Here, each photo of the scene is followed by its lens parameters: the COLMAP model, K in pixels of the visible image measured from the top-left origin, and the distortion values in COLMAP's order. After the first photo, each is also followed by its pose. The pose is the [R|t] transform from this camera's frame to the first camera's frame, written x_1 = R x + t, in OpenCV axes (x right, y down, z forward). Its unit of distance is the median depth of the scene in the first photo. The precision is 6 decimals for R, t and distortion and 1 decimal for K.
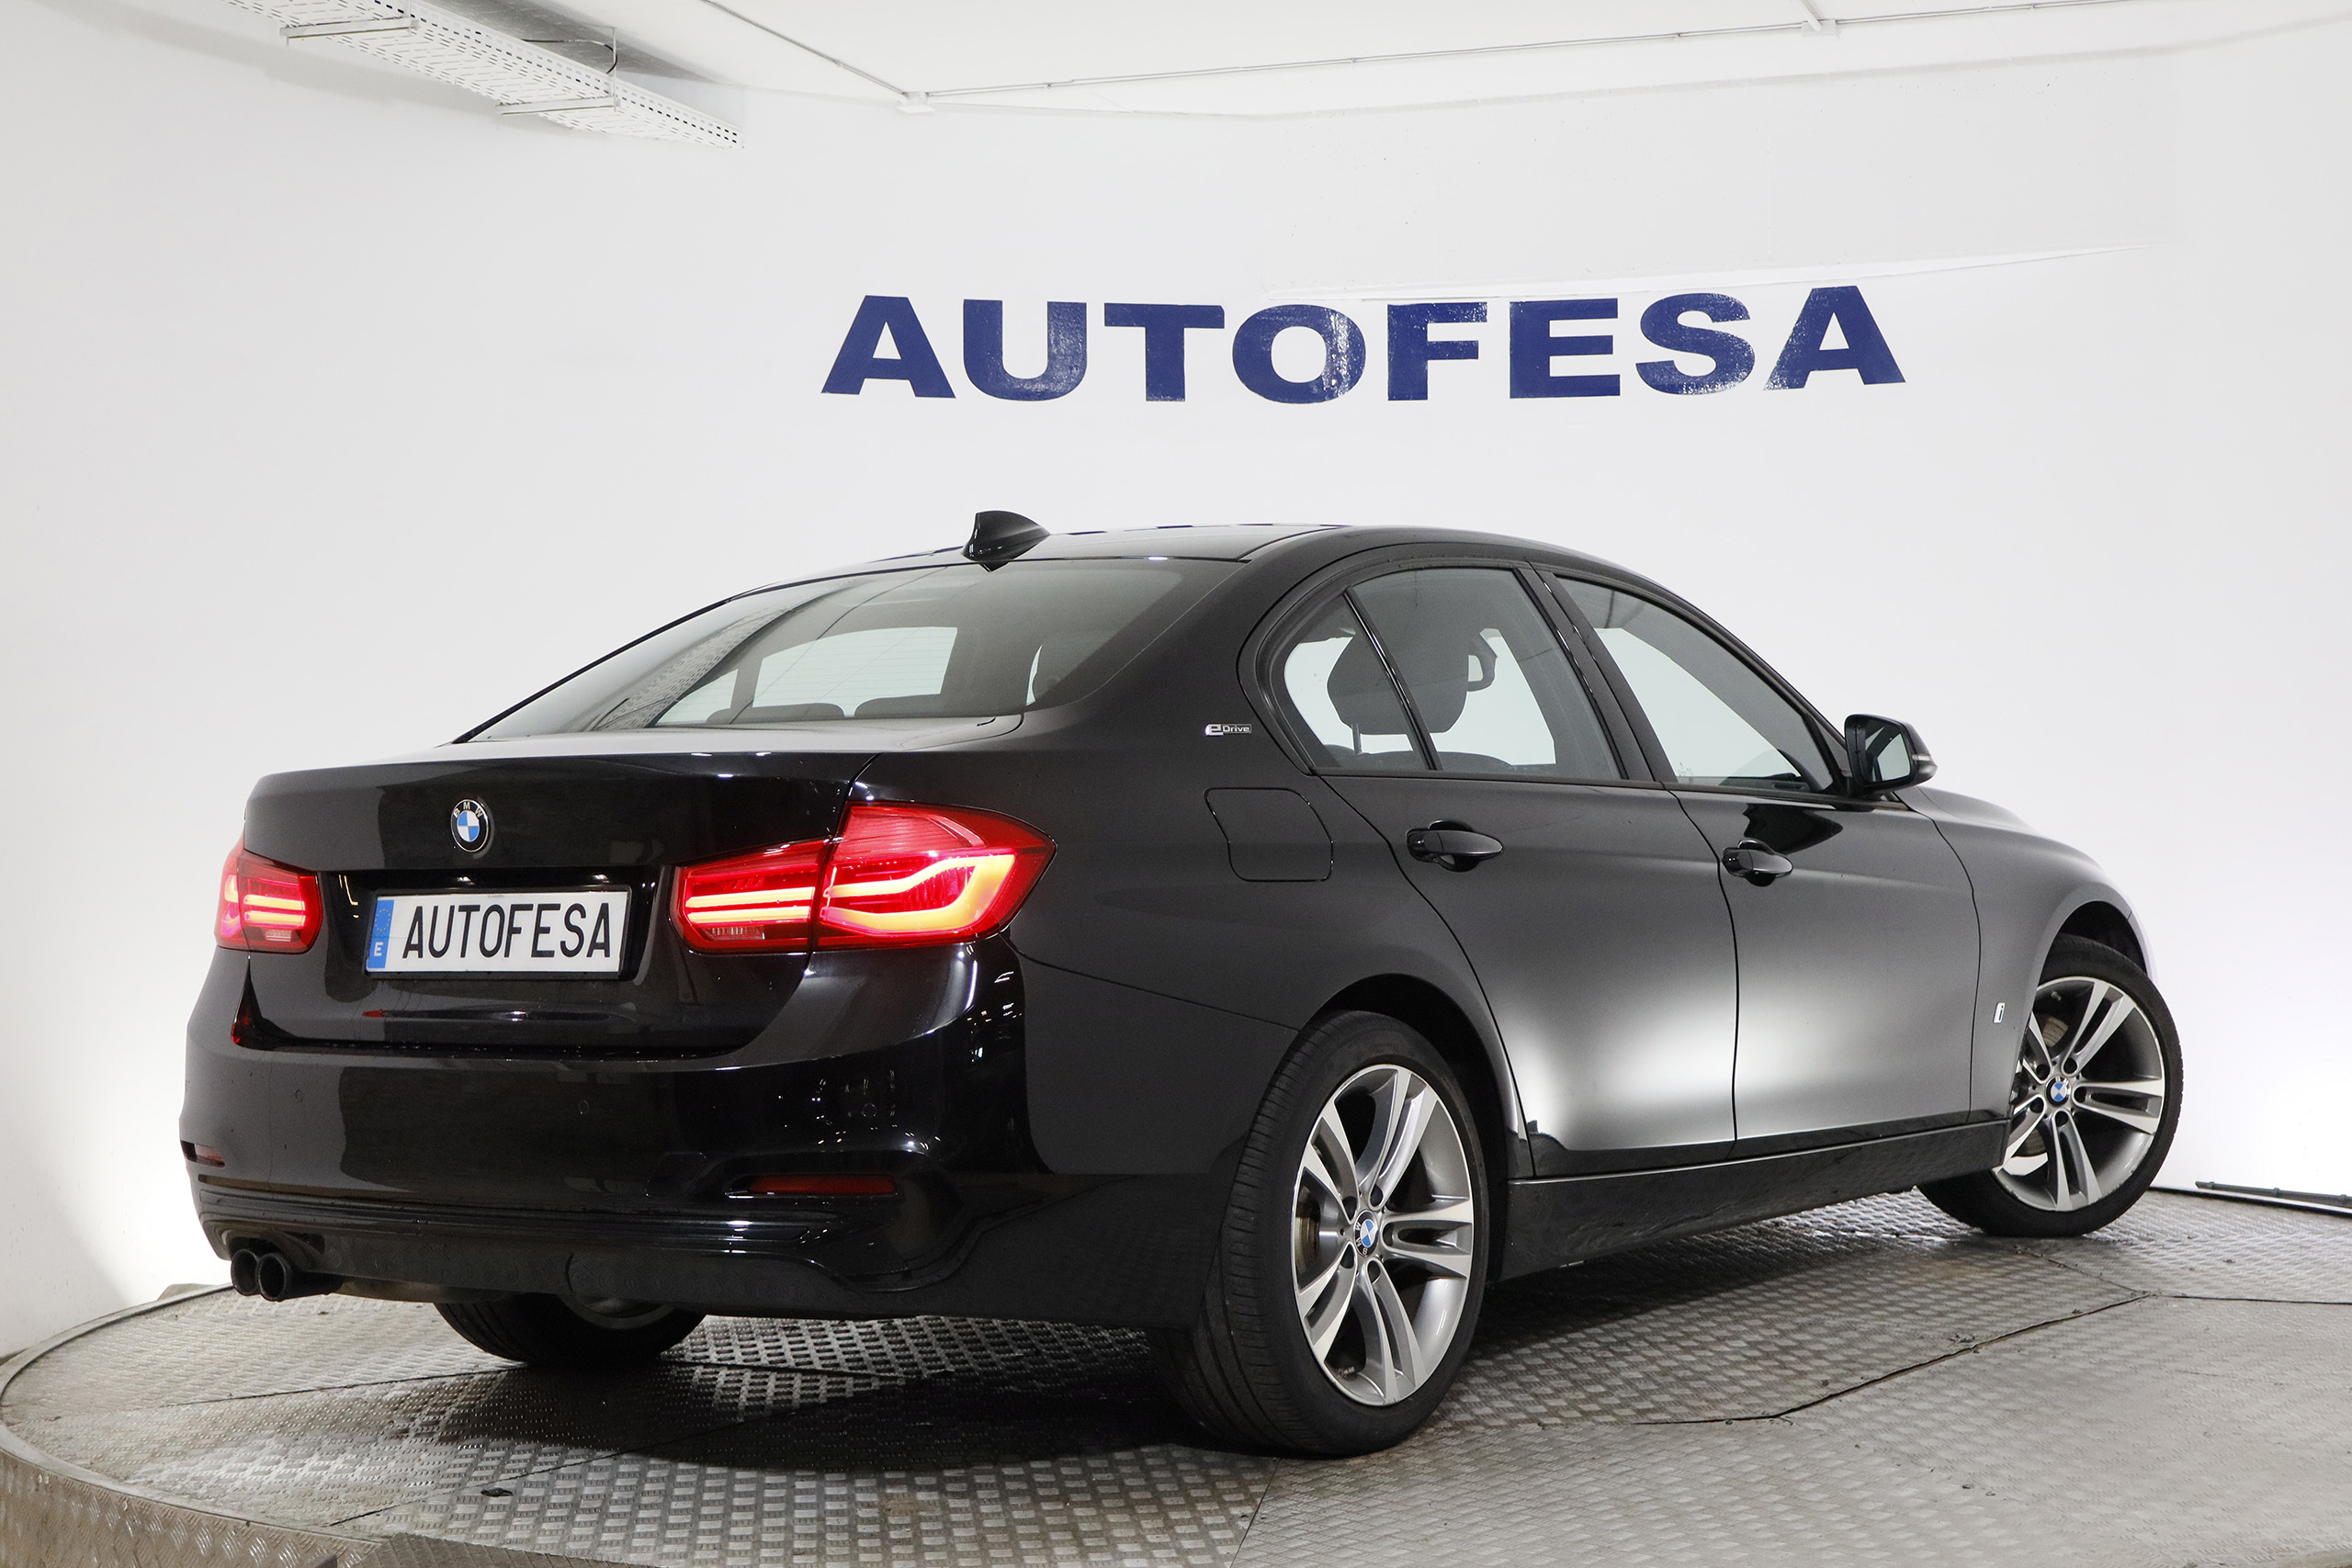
lens RADIAL K [[3517.3, 0, 1176.0], [0, 3517.3, 784.0], [0, 0, 1]] dist [-0.013608, 0.040524]
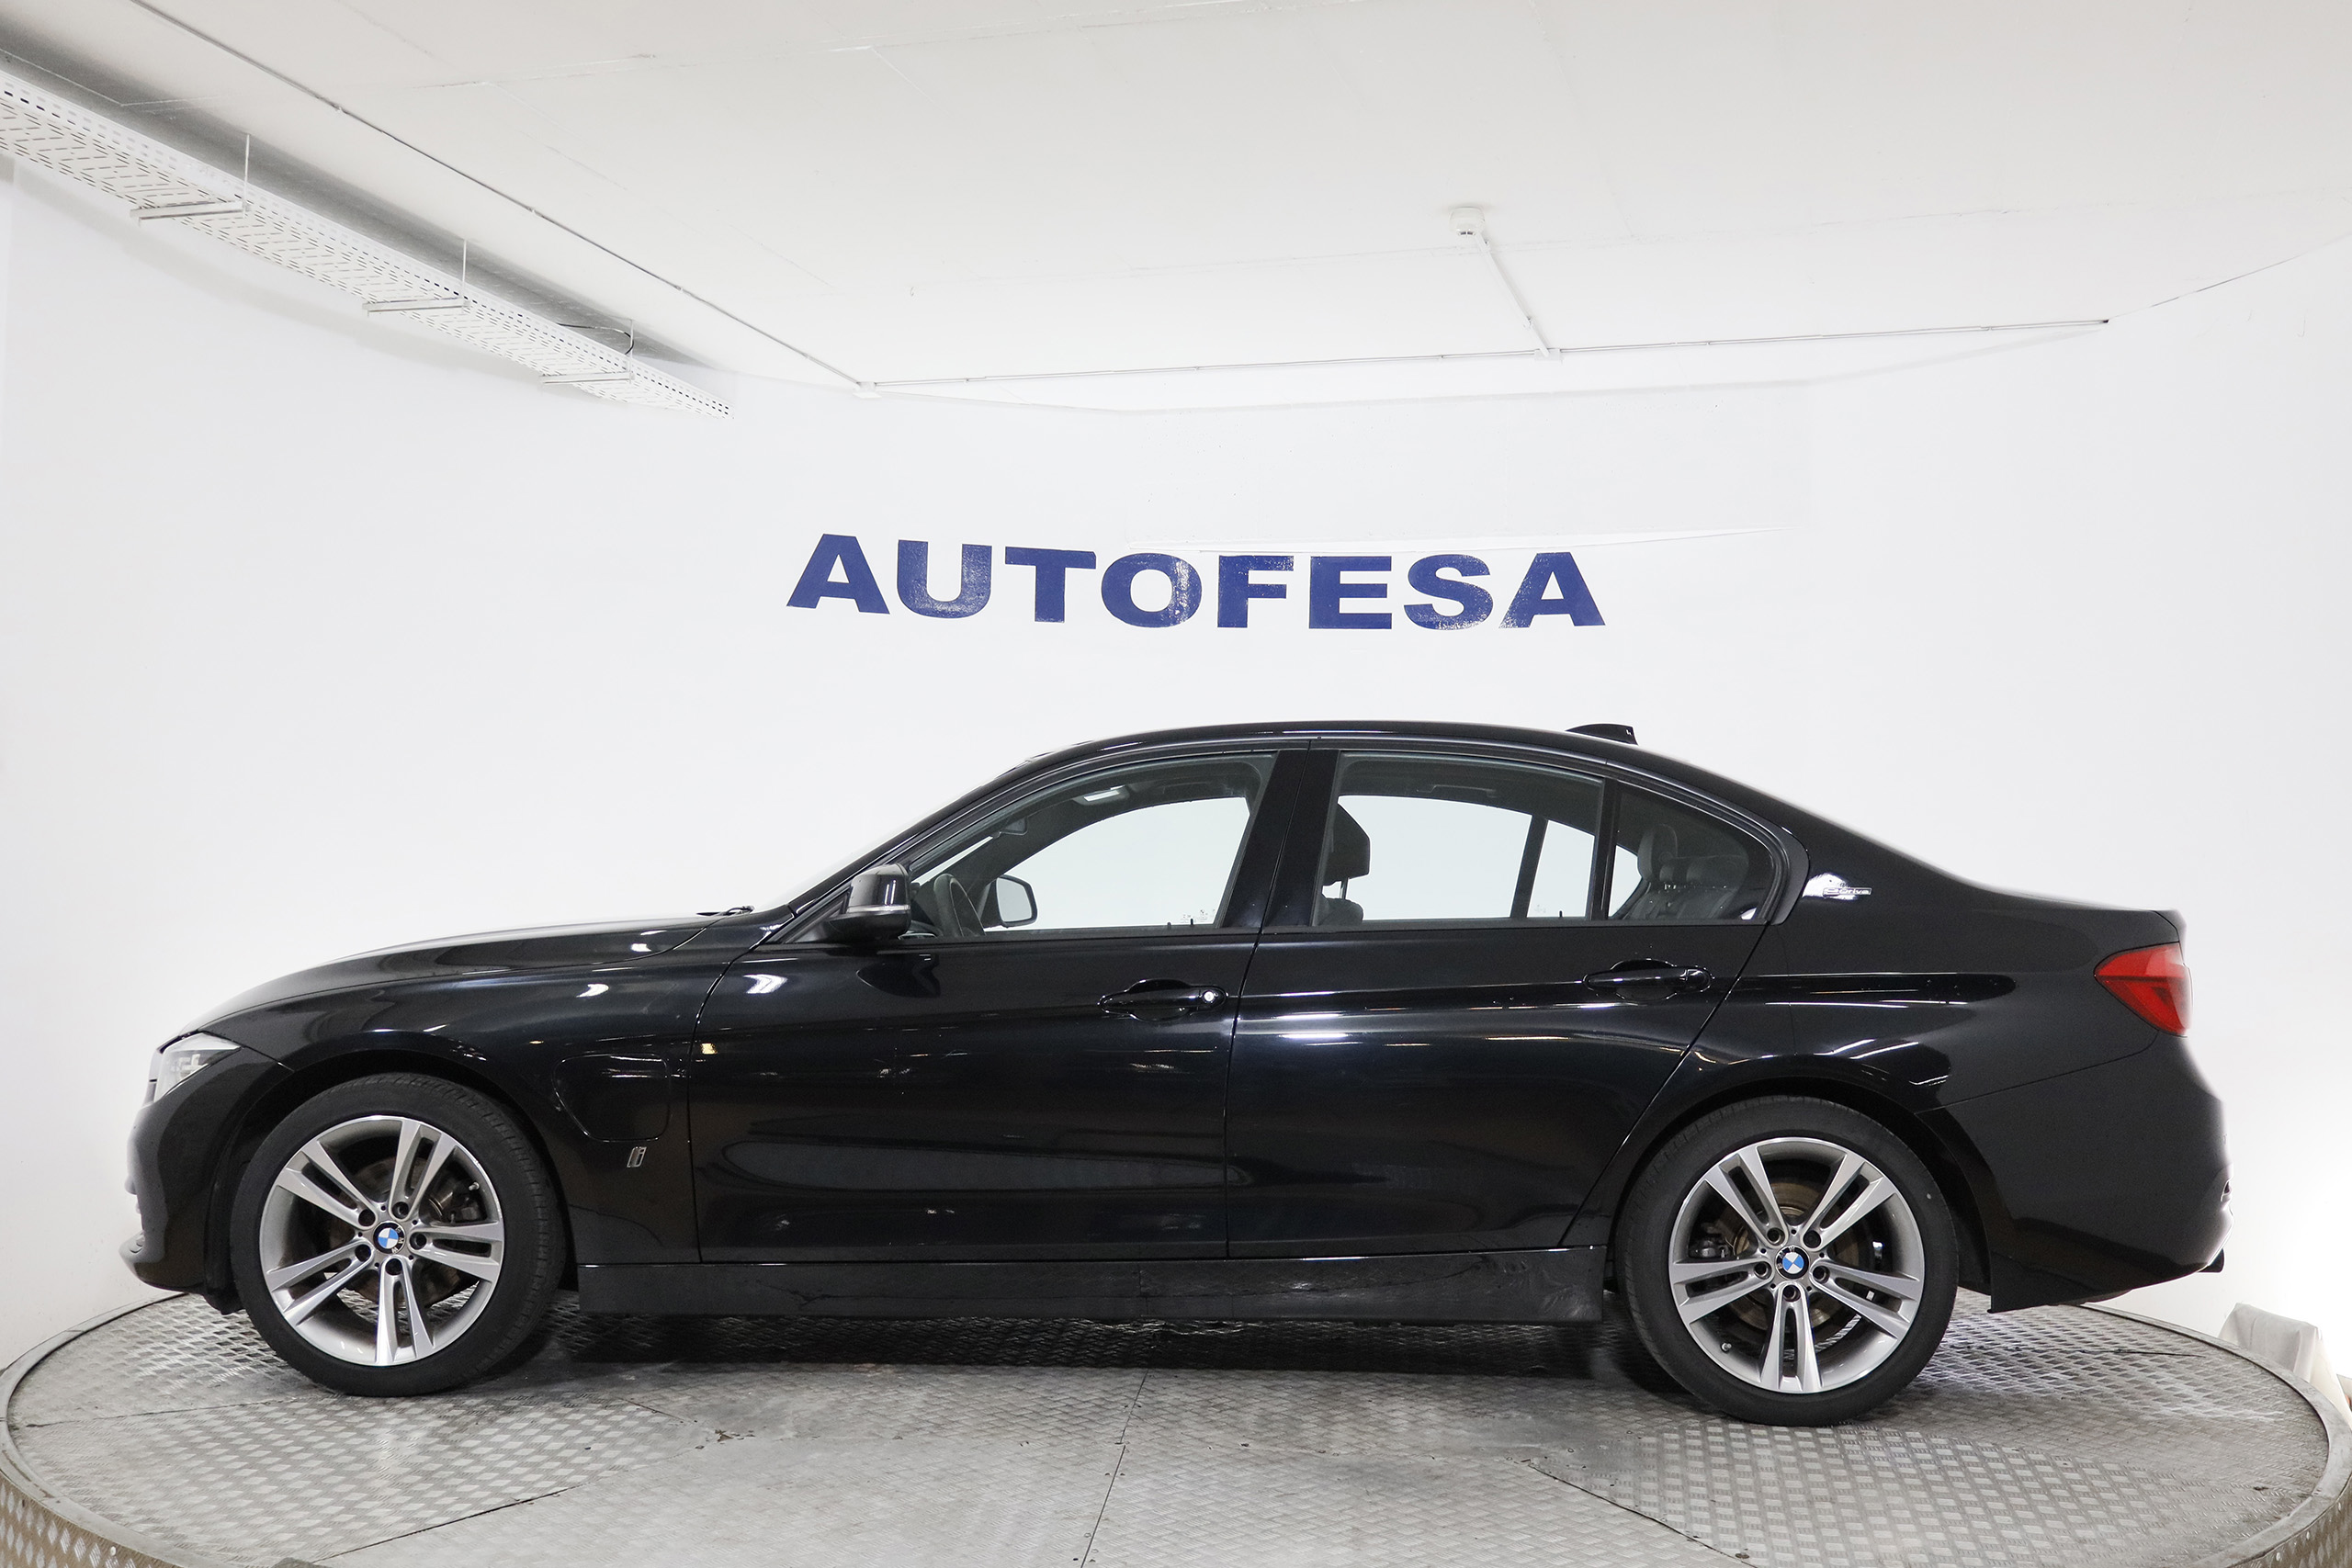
lens RADIAL K [[2445.2, 0, 1176.0], [0, 2445.2, 784.0], [0, 0, 1]] dist [-0.003386, 0.009890]
pose [[0.998801, 0.030671, 0.038146, 0.011540], [-0.028586, 0.998129, -0.054052, 0.000387], [-0.039732, 0.052897, 0.997809, 0.084798]]
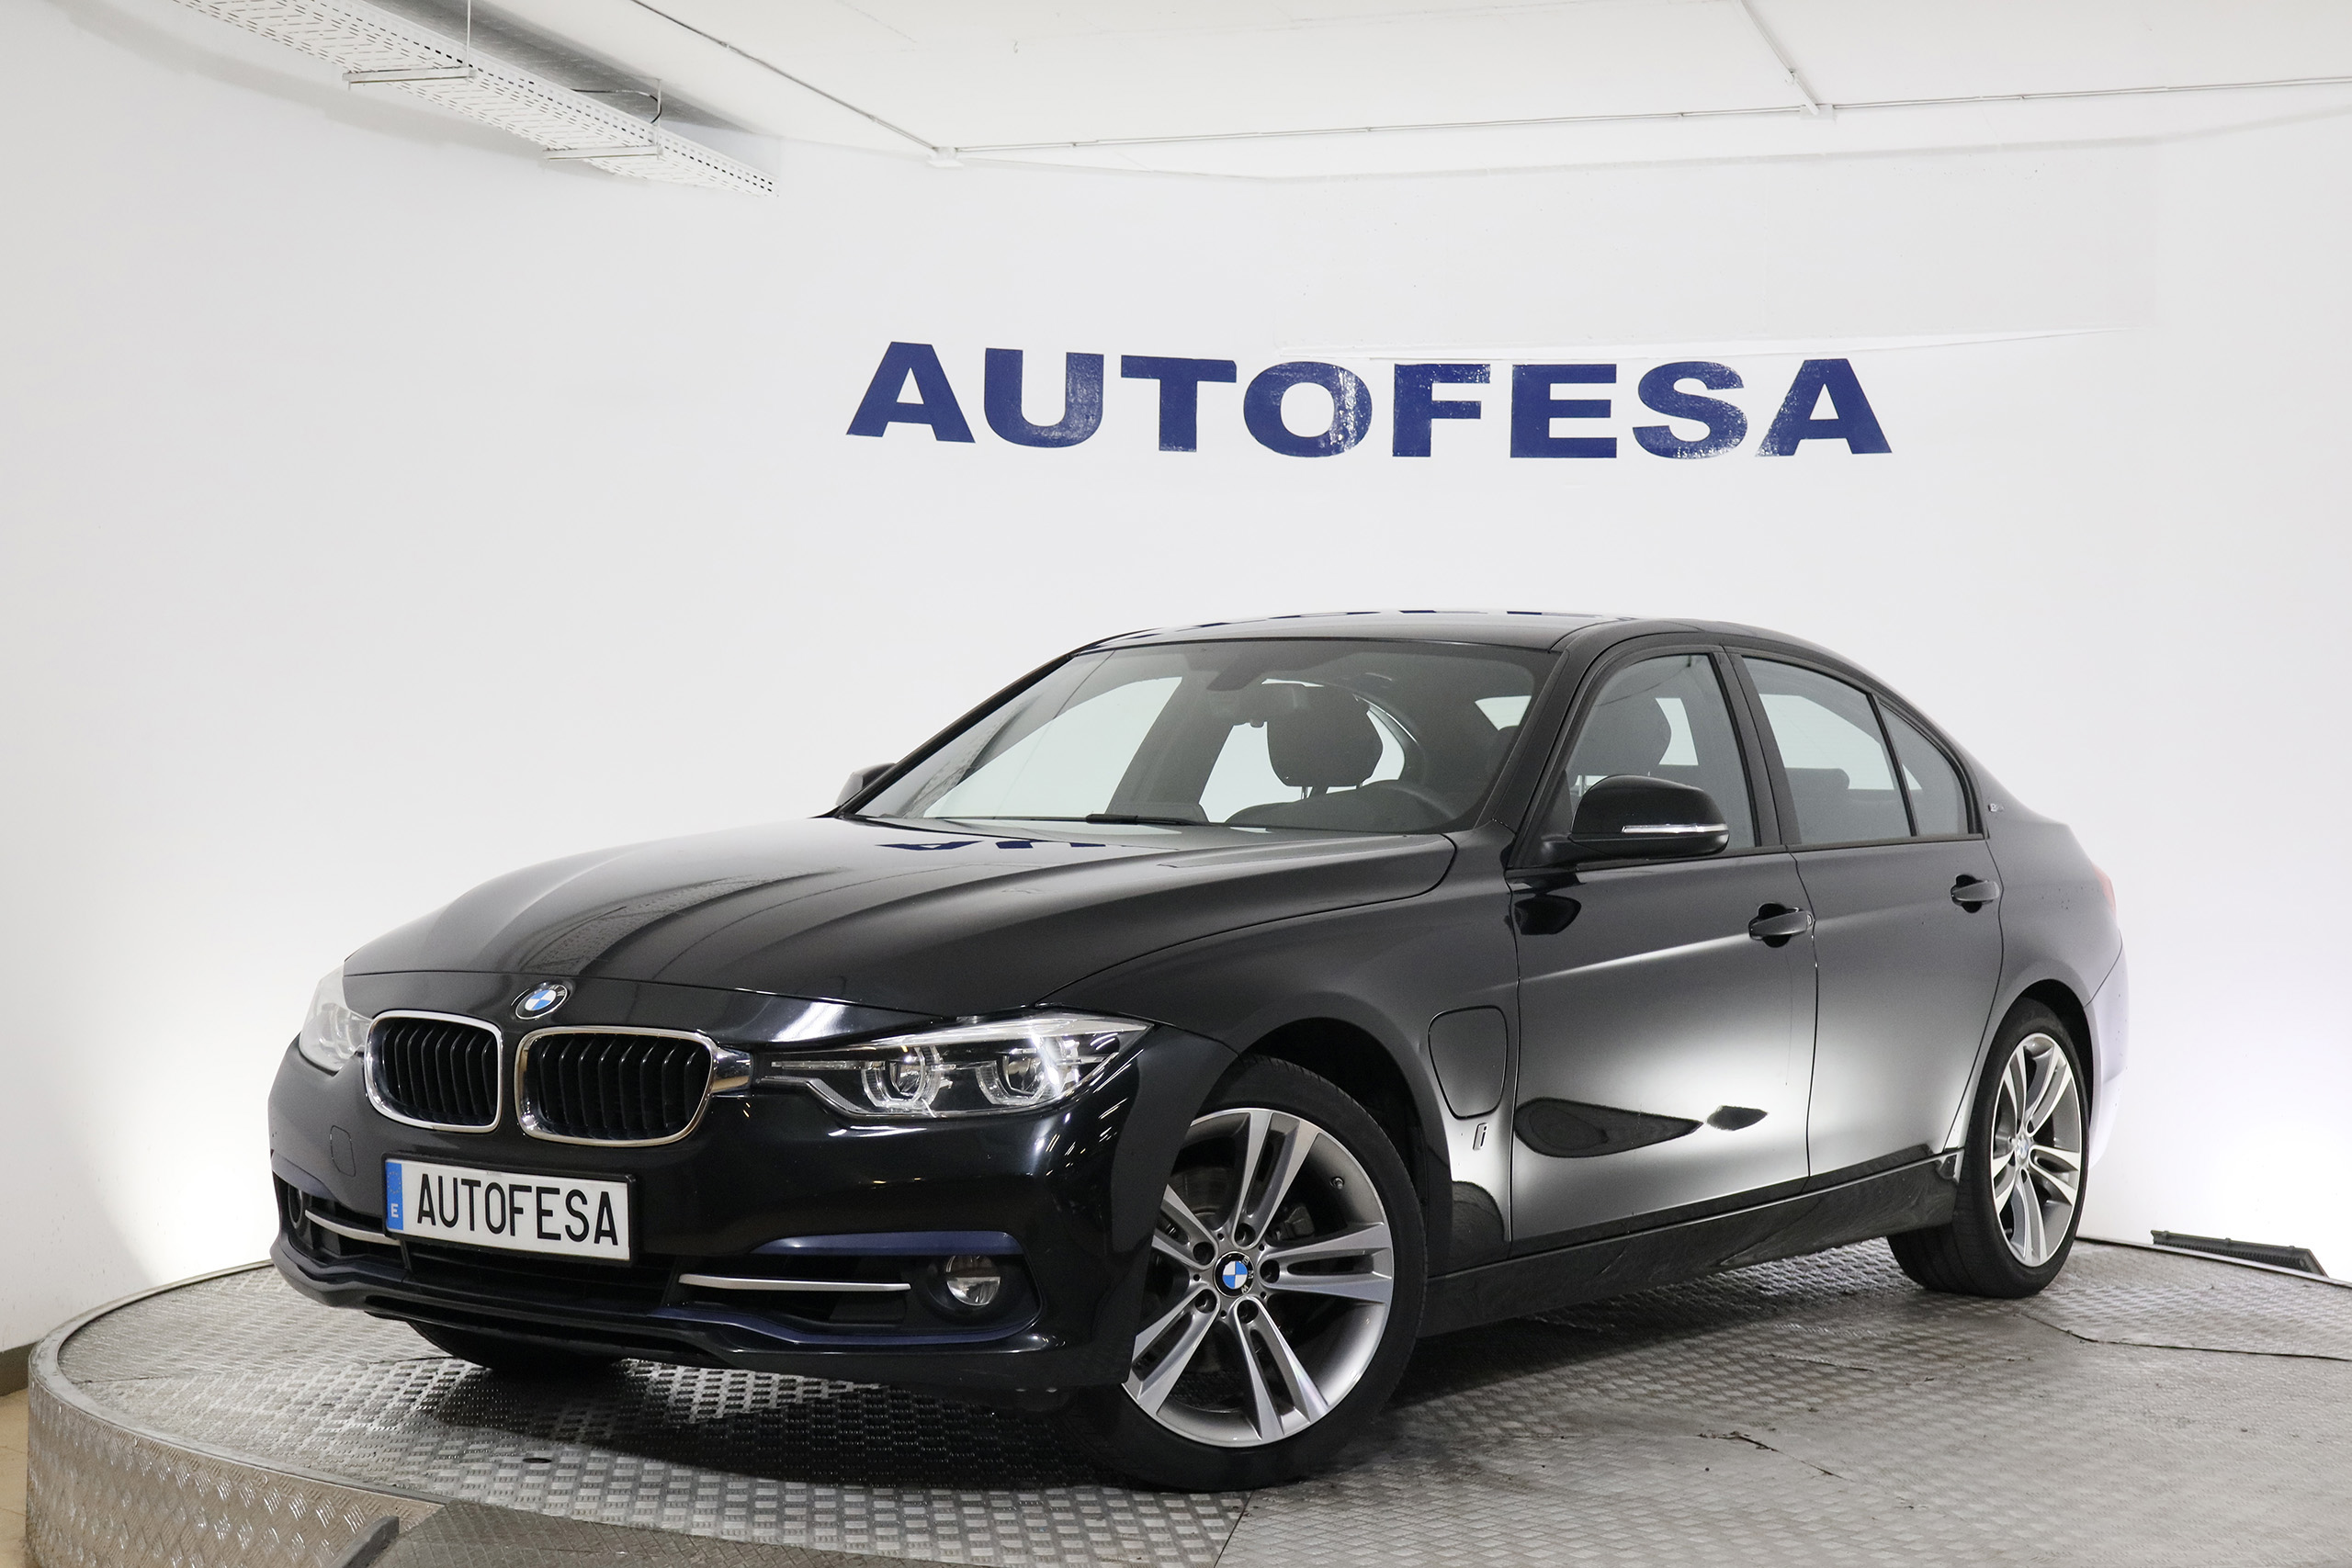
lens RADIAL K [[3527.9, 0, 1176.0], [0, 3527.9, 784.0], [0, 0, 1]] dist [0.005270, -0.014310]
pose [[0.999625, 0.027169, 0.003303, -0.004312], [-0.027130, 0.999569, -0.011200, 0.000732], [-0.003606, 0.011106, 0.999932, -0.038430]]
